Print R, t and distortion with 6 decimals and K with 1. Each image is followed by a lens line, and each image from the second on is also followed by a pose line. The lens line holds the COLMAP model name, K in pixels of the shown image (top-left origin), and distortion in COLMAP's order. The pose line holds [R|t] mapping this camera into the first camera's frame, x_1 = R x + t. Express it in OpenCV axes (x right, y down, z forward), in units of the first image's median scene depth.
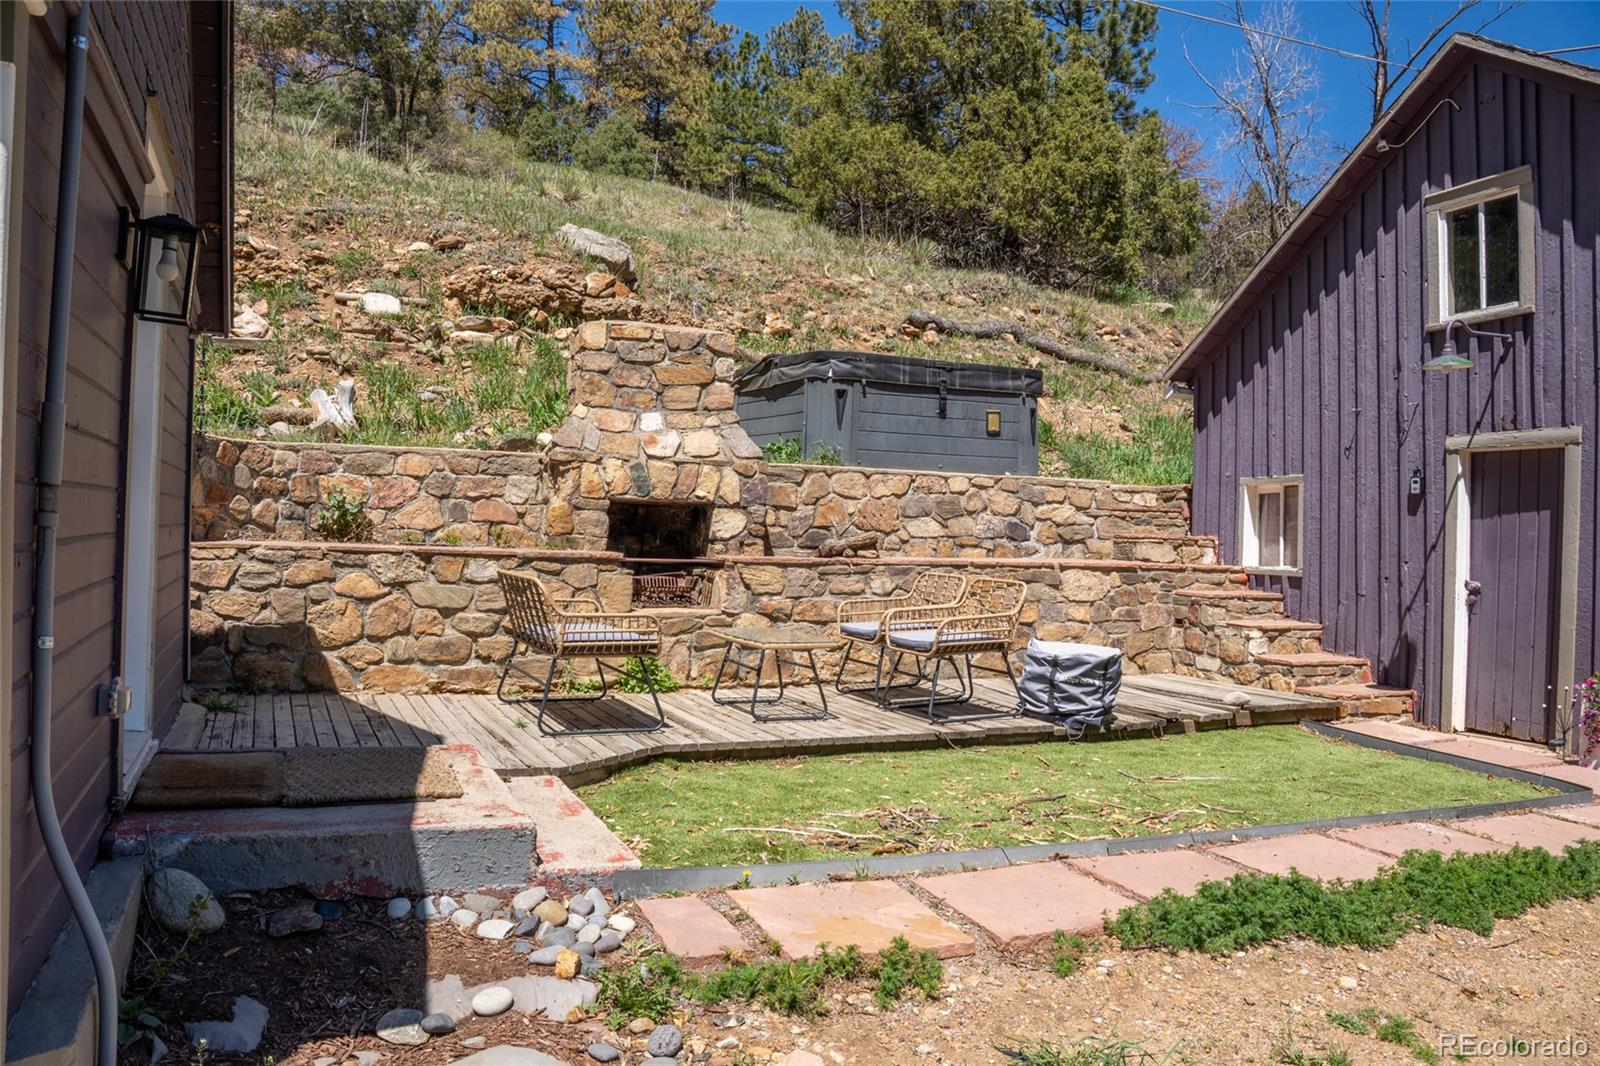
lens RADIAL K [[1175.0, 0, 830.3], [0, 1175.0, 531.7], [0, 0, 1]] dist [-0.141277, 0.115993]
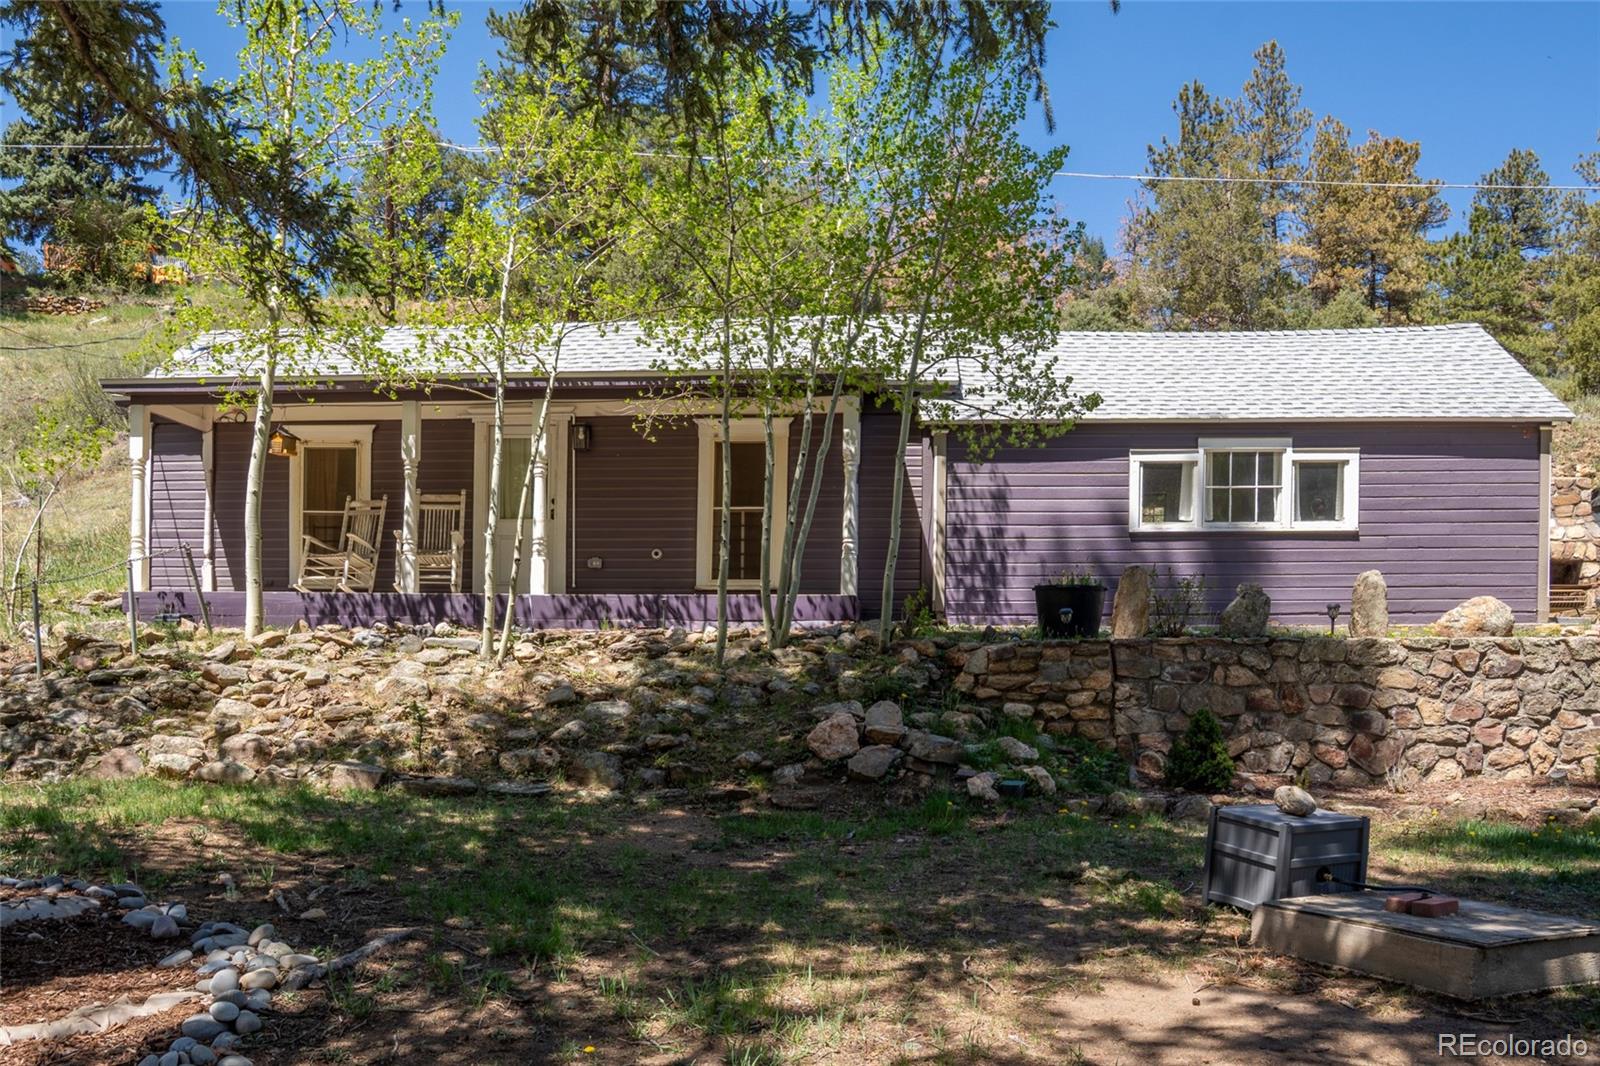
lens RADIAL K [[1326.8, 0, 916.9], [0, 1326.8, 537.4], [0, 0, 1]] dist [-0.134412, 0.075271]
pose [[0.897747, -0.076160, -0.433878, -0.142835], [0.017107, 0.990226, -0.138420, 0.195356], [0.440180, 0.116844, 0.890275, -1.314275]]
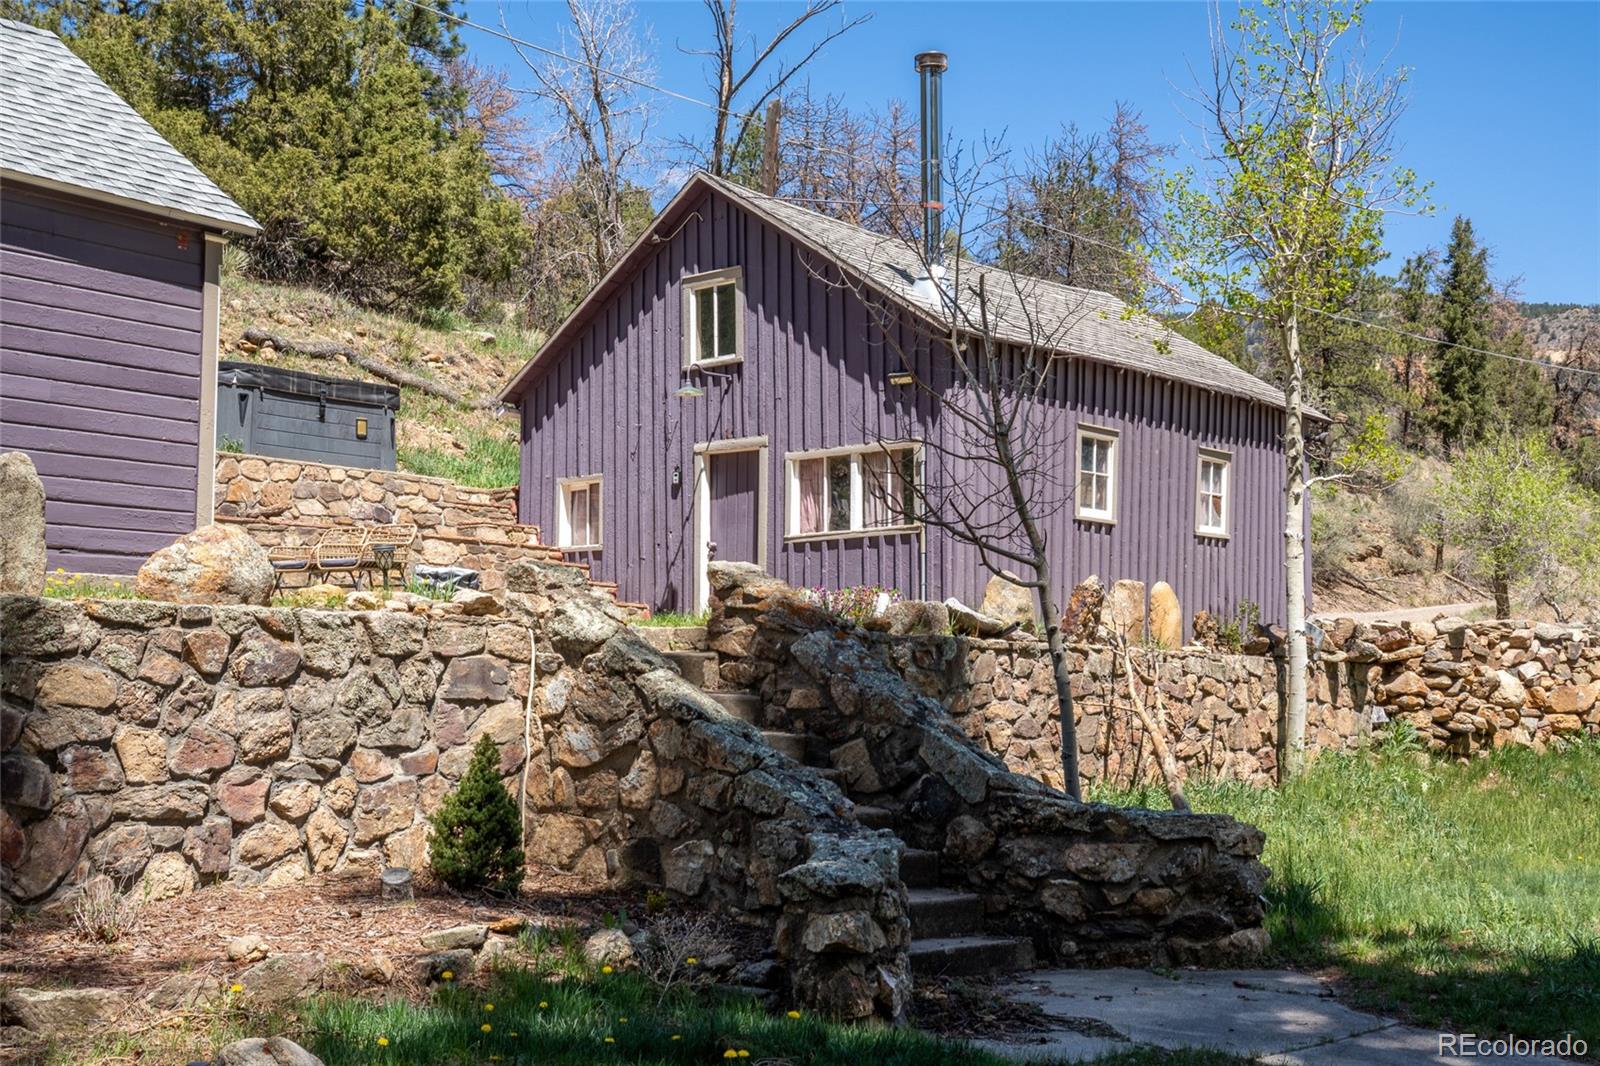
lens RADIAL K [[1903.3, 0, 759.9], [0, 1903.3, 532.1], [0, 0, 1]] dist [0.104865, 0.018548]
pose [[0.904278, 0.021663, 0.426395, -0.335009], [0.011282, 0.997151, -0.074588, 0.169390], [-0.426796, 0.072259, 0.901457, -0.977461]]
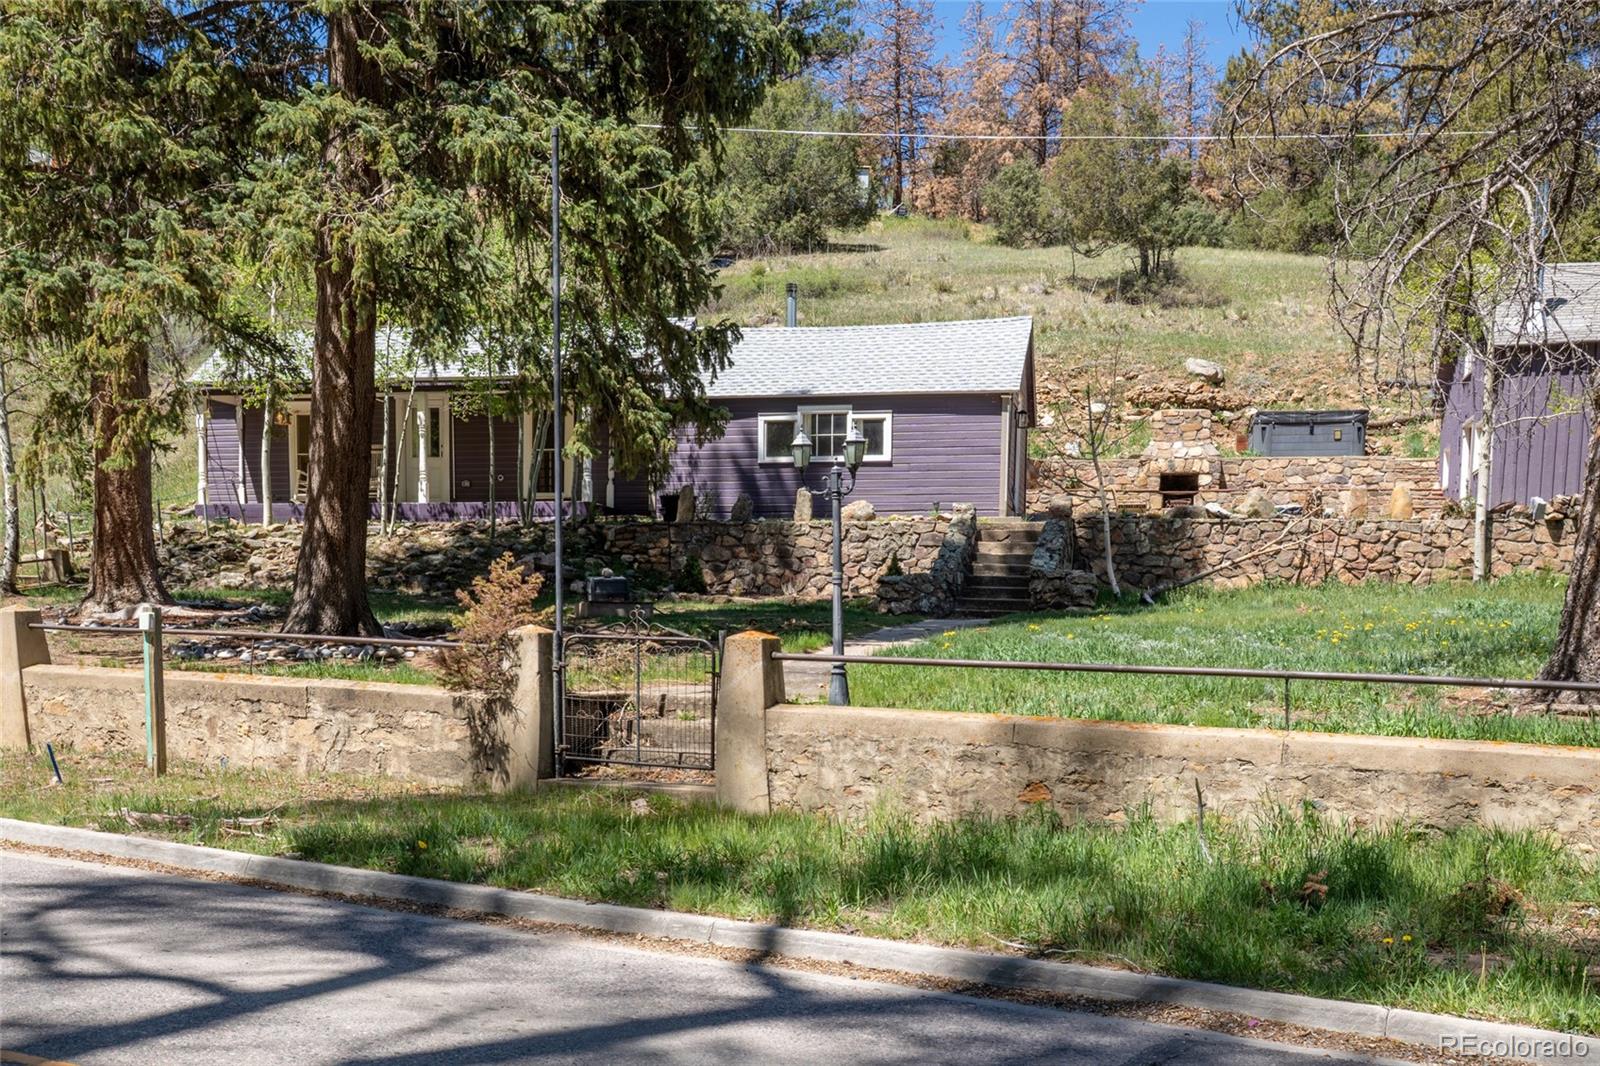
lens RADIAL K [[1786.4, 0, 800.0], [0, 1786.4, 533.0], [0, 0, 1]] dist [-0.015452, -0.002226]
pose [[0.794497, -0.054130, -0.604851, 1.416904], [0.005411, 0.996611, -0.082081, 0.383577], [0.607244, 0.061940, 0.792097, -2.425744]]
